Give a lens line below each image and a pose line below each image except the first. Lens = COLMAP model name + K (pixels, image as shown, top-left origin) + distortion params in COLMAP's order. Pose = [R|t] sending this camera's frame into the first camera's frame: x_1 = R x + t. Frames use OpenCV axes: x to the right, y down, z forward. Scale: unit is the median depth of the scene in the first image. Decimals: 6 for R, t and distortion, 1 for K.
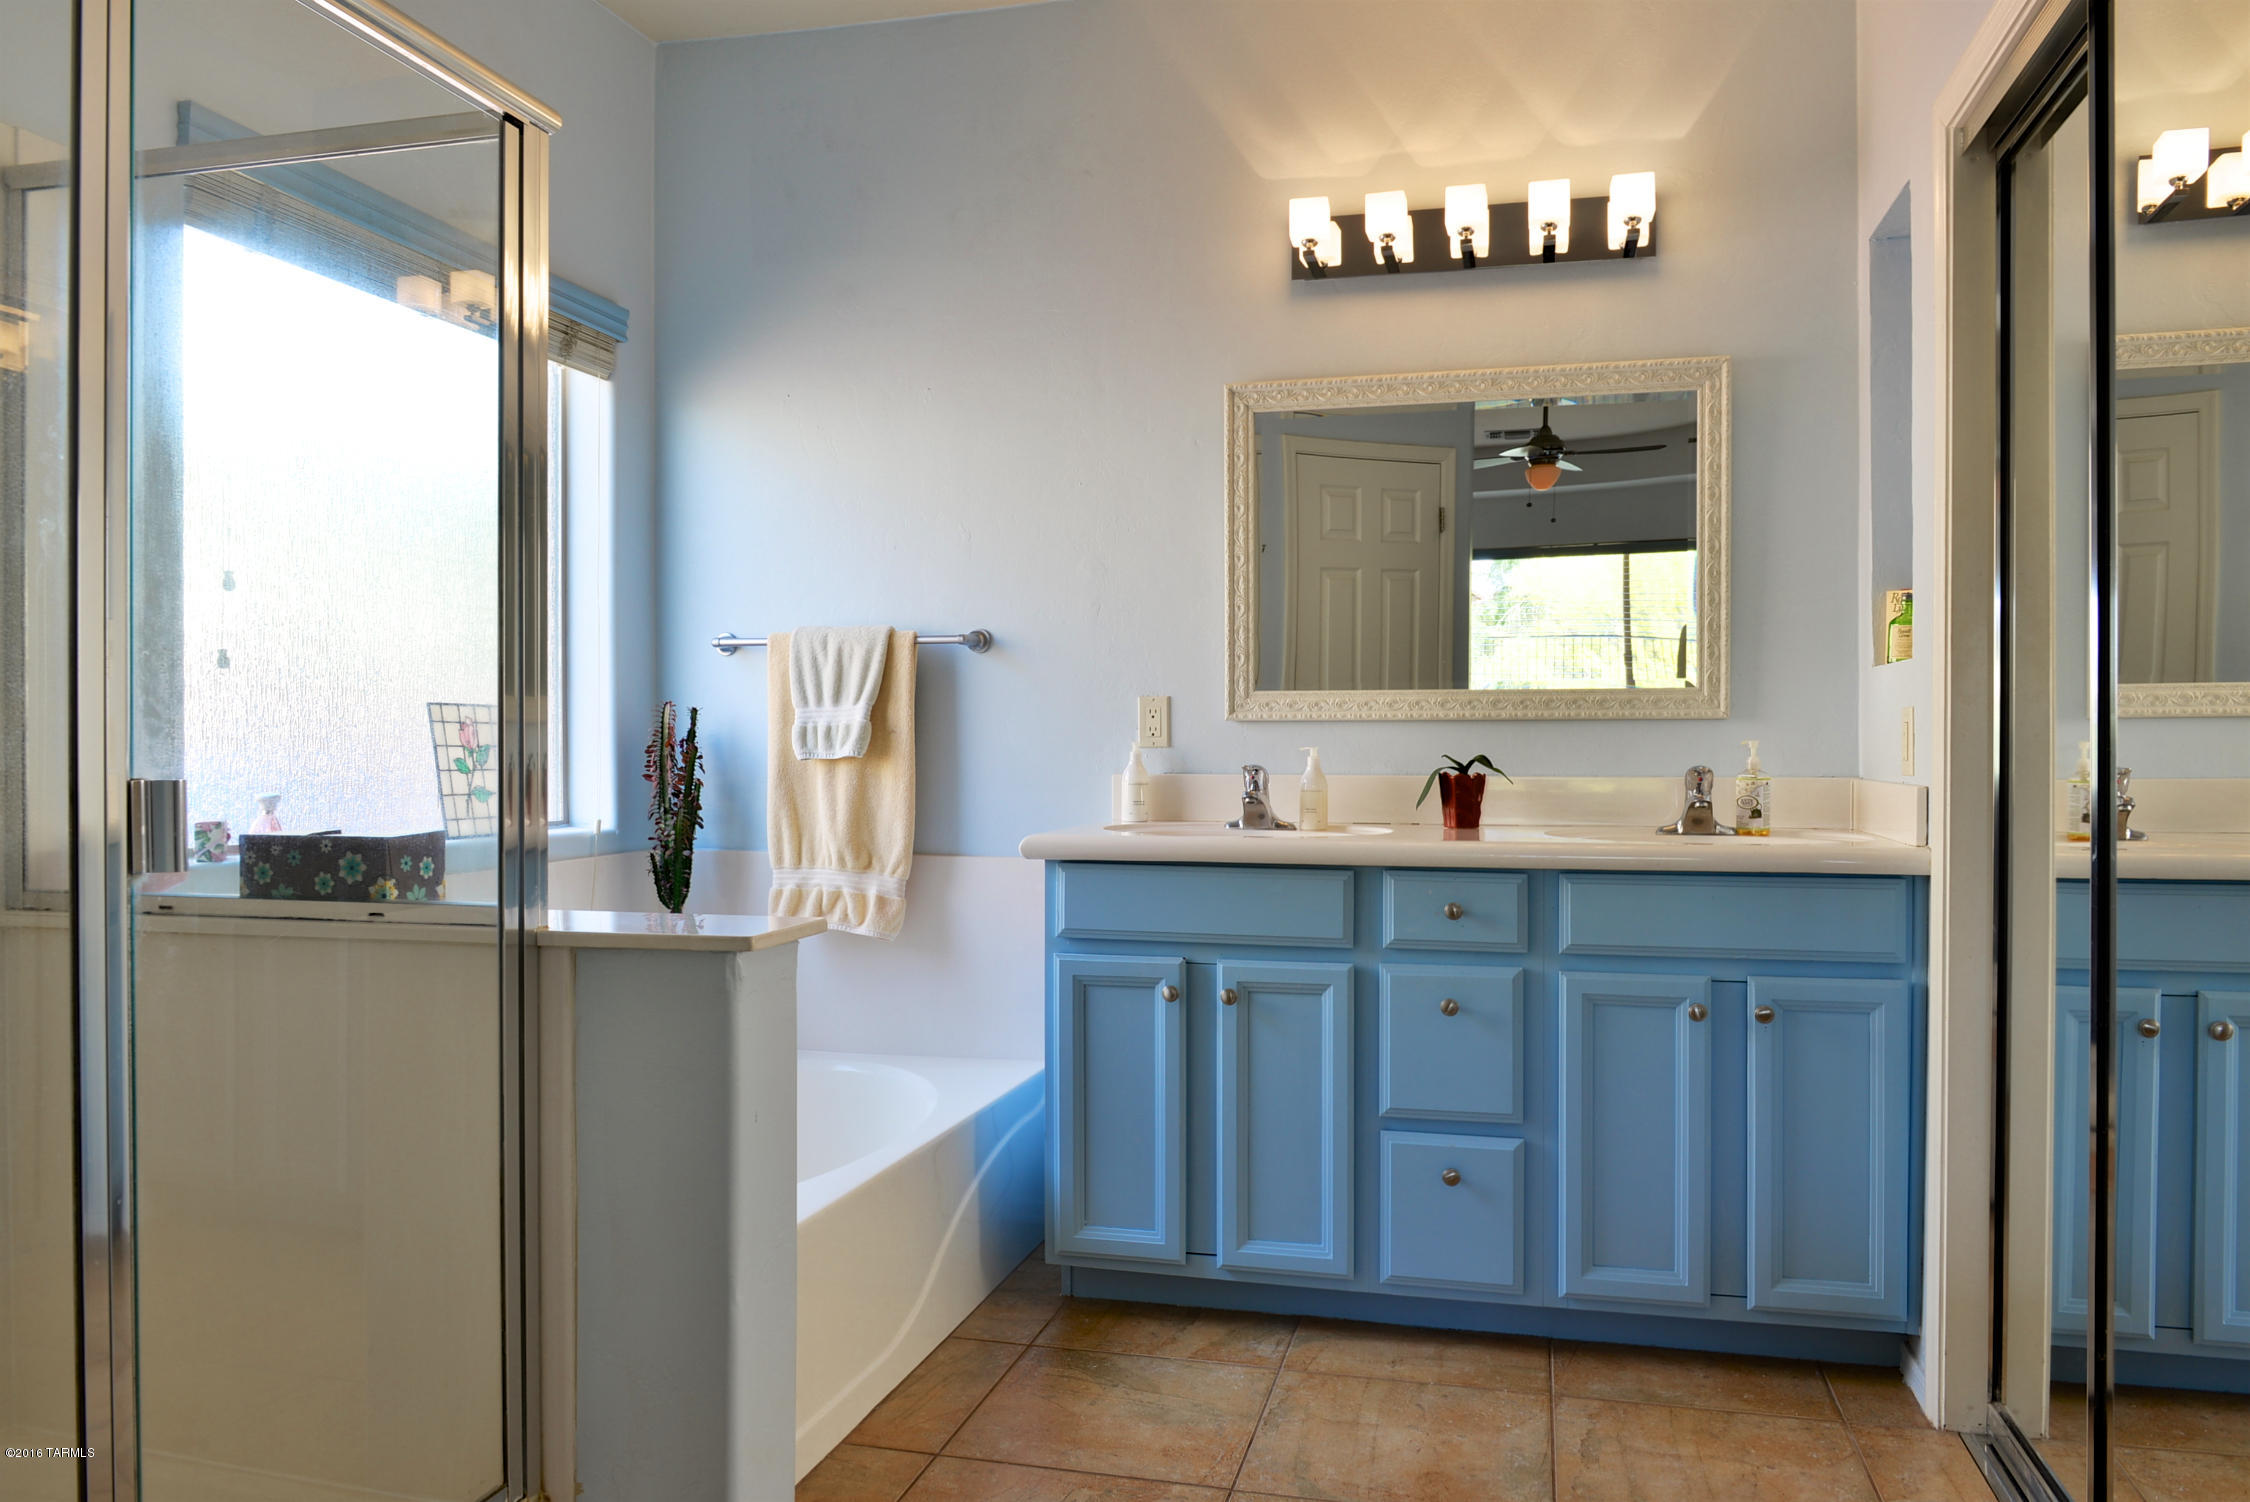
lens RADIAL K [[1611.2, 0, 1125.0], [0, 1611.2, 751.0], [0, 0, 1]] dist [-0.025733, -0.000649]
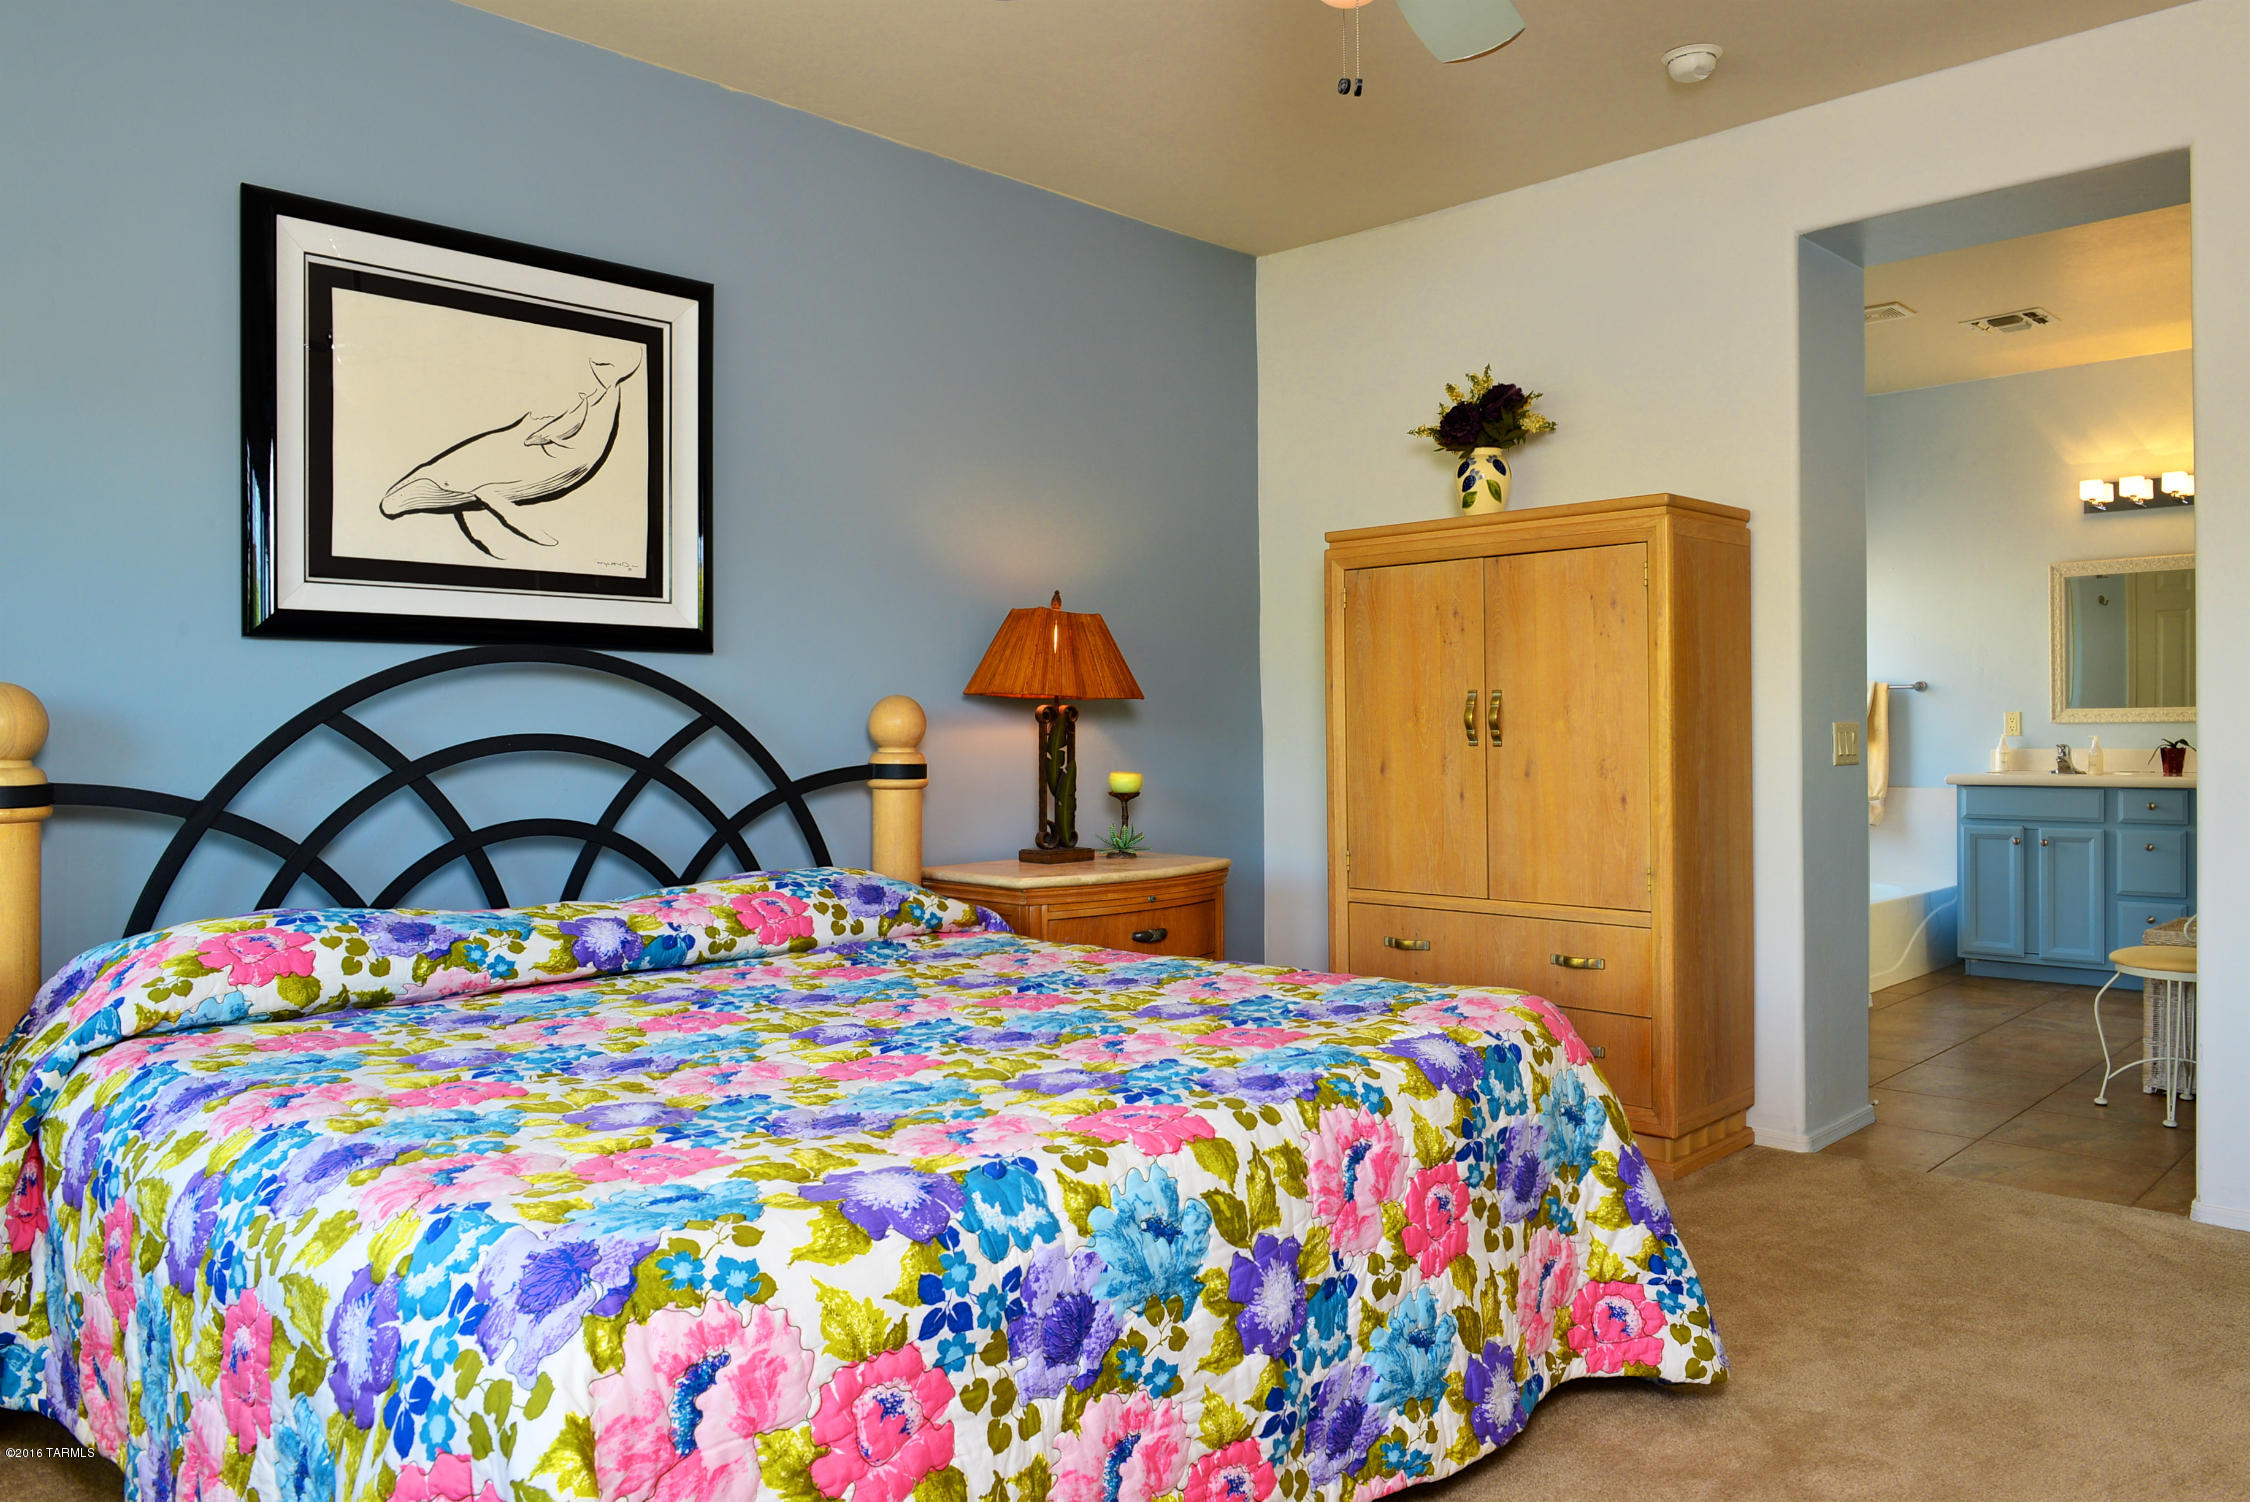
lens RADIAL K [[1611.2, 0, 1125.0], [0, 1611.2, 751.0], [0, 0, 1]] dist [-0.025733, -0.000649]
pose [[0.868295, -0.006123, -0.496010, 0.051133], [0.010343, 0.999930, 0.005762, -0.007683], [0.495940, -0.010133, 0.868298, -1.518029]]
